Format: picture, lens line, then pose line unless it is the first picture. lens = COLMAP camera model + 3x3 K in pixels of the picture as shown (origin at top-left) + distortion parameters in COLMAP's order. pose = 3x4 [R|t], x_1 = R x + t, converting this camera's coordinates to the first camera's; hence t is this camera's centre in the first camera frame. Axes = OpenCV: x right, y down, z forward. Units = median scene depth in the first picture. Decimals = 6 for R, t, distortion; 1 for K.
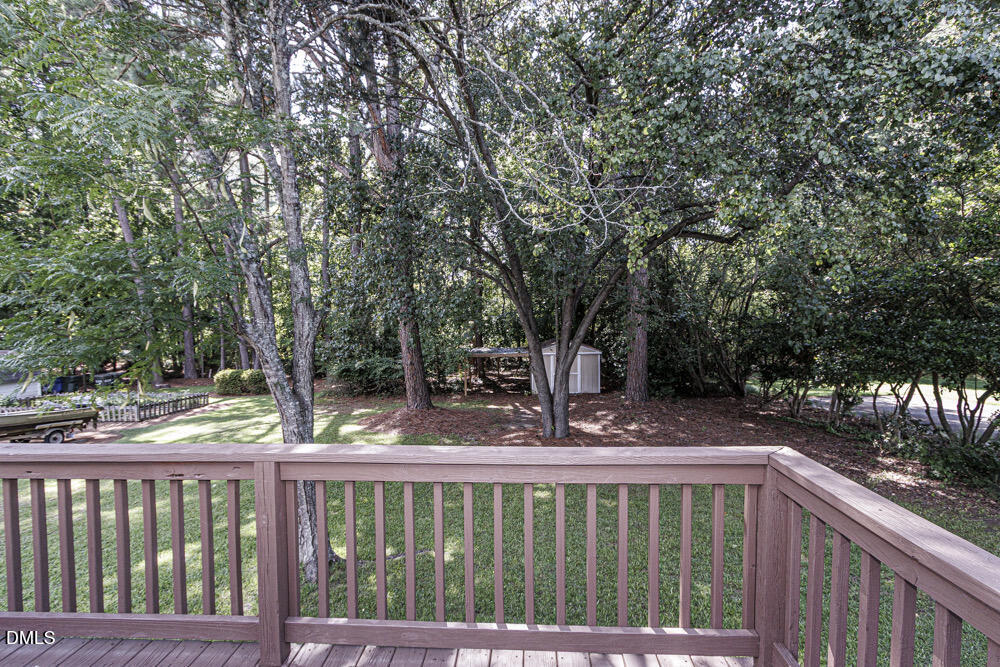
lens RADIAL K [[464.3, 0, 500.8], [0, 464.3, 334.3], [0, 0, 1]] dist [0.006009, 0.000269]
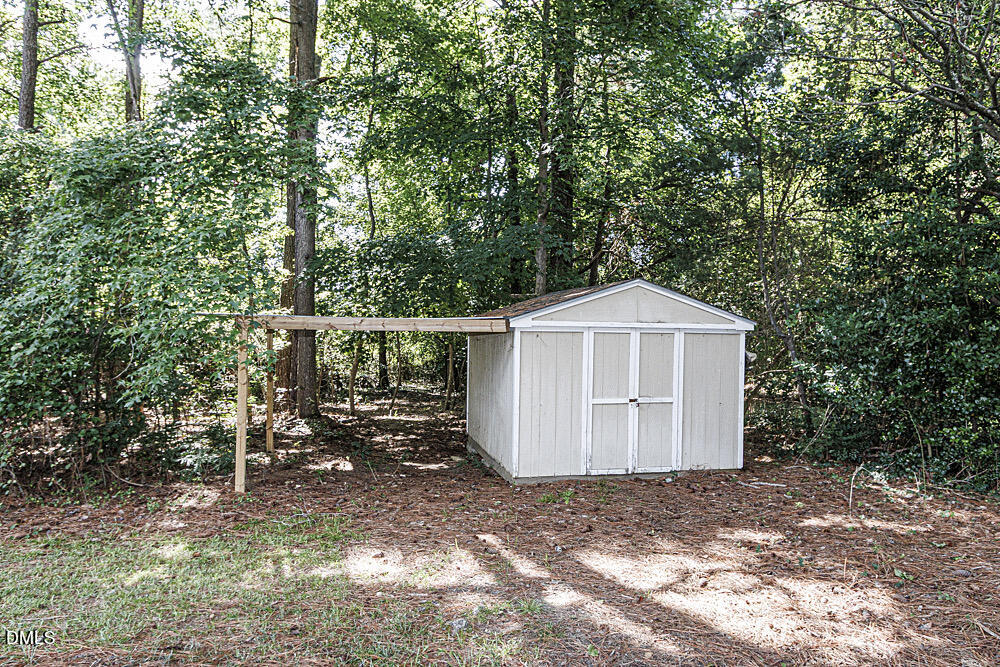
lens RADIAL K [[606.1, 0, 500.2], [0, 606.1, 334.8], [0, 0, 1]] dist [0.002667, 0.000132]
pose [[0.963418, 0.035462, 0.265646, -0.030487], [-0.022851, 0.998467, -0.050413, 0.062060], [-0.267027, 0.042499, 0.962752, 0.627743]]
